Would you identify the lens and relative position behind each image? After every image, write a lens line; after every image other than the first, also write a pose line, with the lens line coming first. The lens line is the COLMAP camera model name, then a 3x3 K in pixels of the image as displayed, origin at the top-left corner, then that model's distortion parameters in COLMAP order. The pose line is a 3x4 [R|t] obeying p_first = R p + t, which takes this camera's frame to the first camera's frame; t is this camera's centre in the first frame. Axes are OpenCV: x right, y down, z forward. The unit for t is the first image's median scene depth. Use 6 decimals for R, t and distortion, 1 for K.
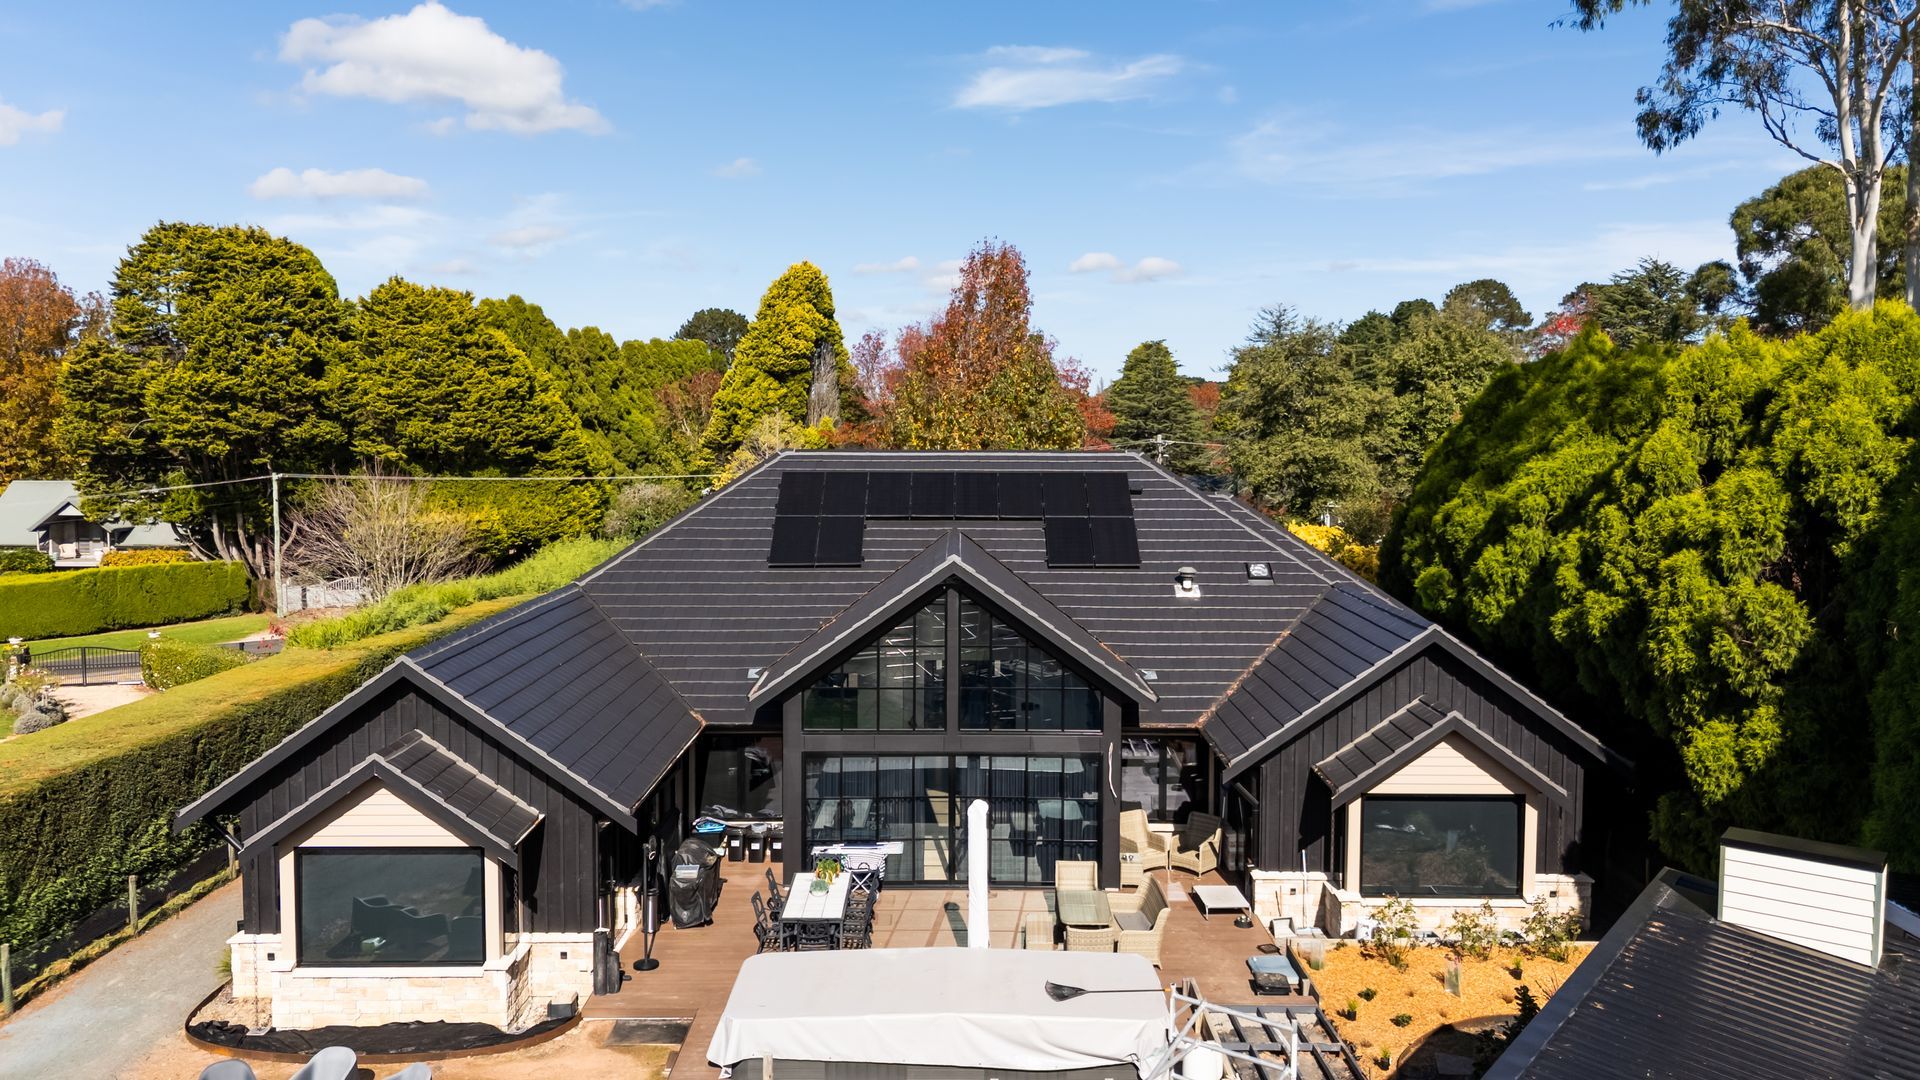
lens RADIAL K [[1411.4, 0, 960.0], [0, 1411.4, 540.0], [0, 0, 1]] dist [0.065329, -0.067173]
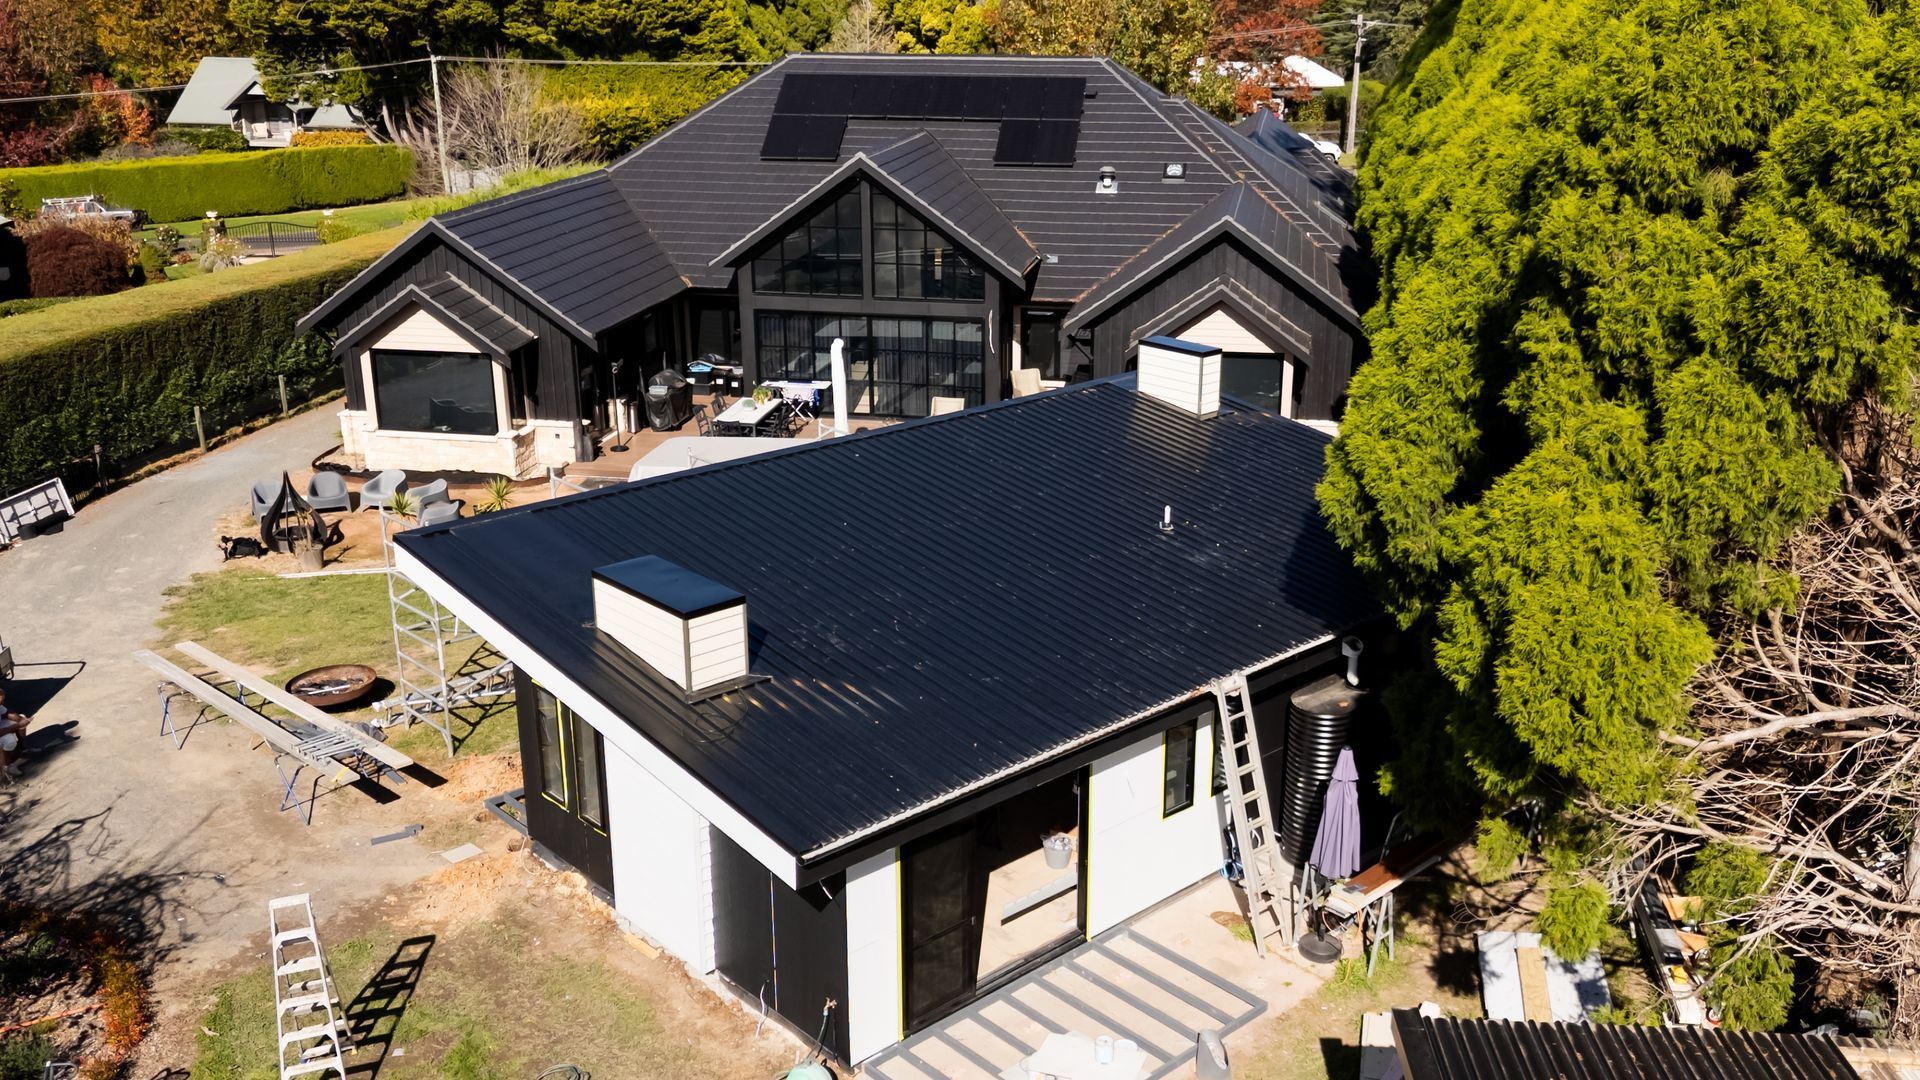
lens RADIAL K [[1664.3, 0, 995.7], [0, 1664.3, 544.8], [0, 0, 1]] dist [0.064639, -0.075294]
pose [[0.986005, 0.053253, -0.157984, 0.297031], [-0.013683, 0.970265, 0.241658, -0.008976], [0.166156, -0.236114, 0.957414, -0.388086]]
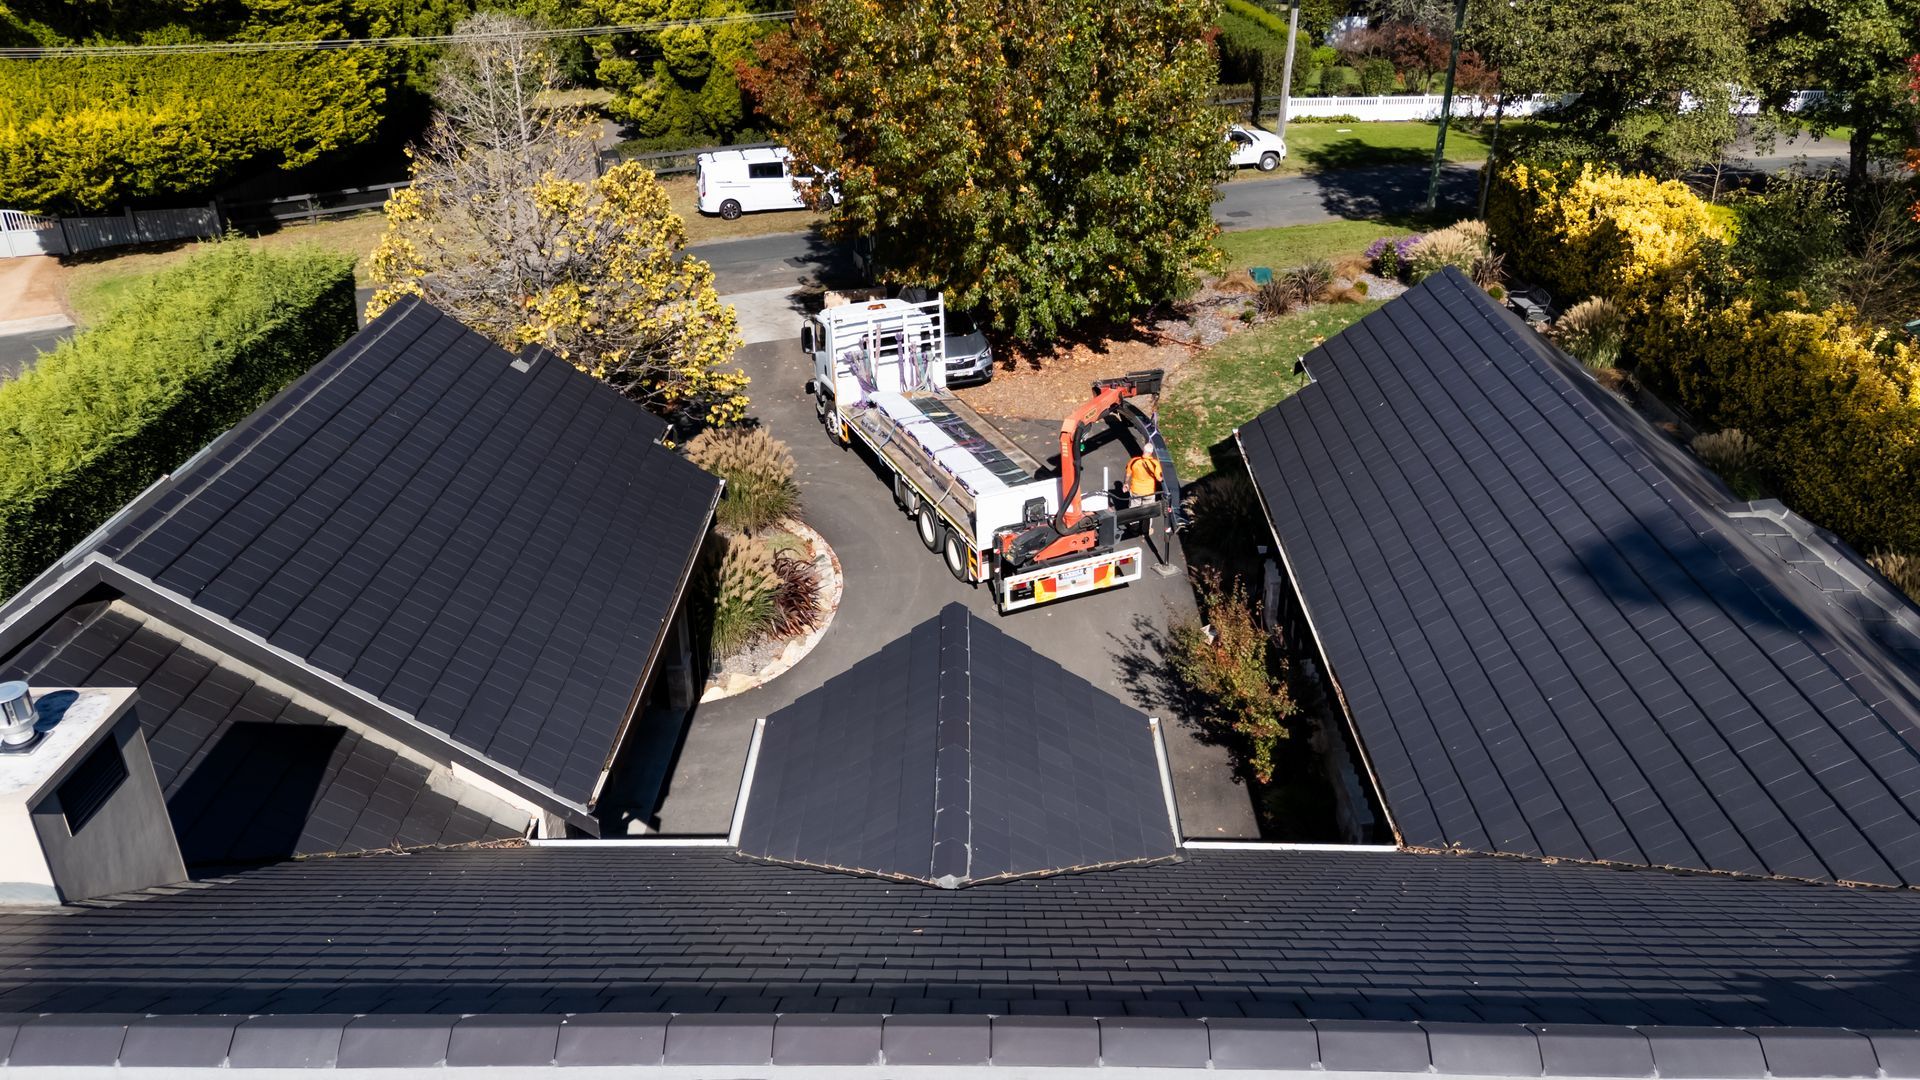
lens RADIAL K [[1411.4, 0, 960.0], [0, 1411.4, 540.0], [0, 0, 1]] dist [0.065329, -0.067173]
pose [[0.999828, -0.000162, -0.018567, 0.017443], [0.007100, 0.927309, 0.374230, -0.191300], [0.017157, -0.374297, 0.927150, 0.985344]]
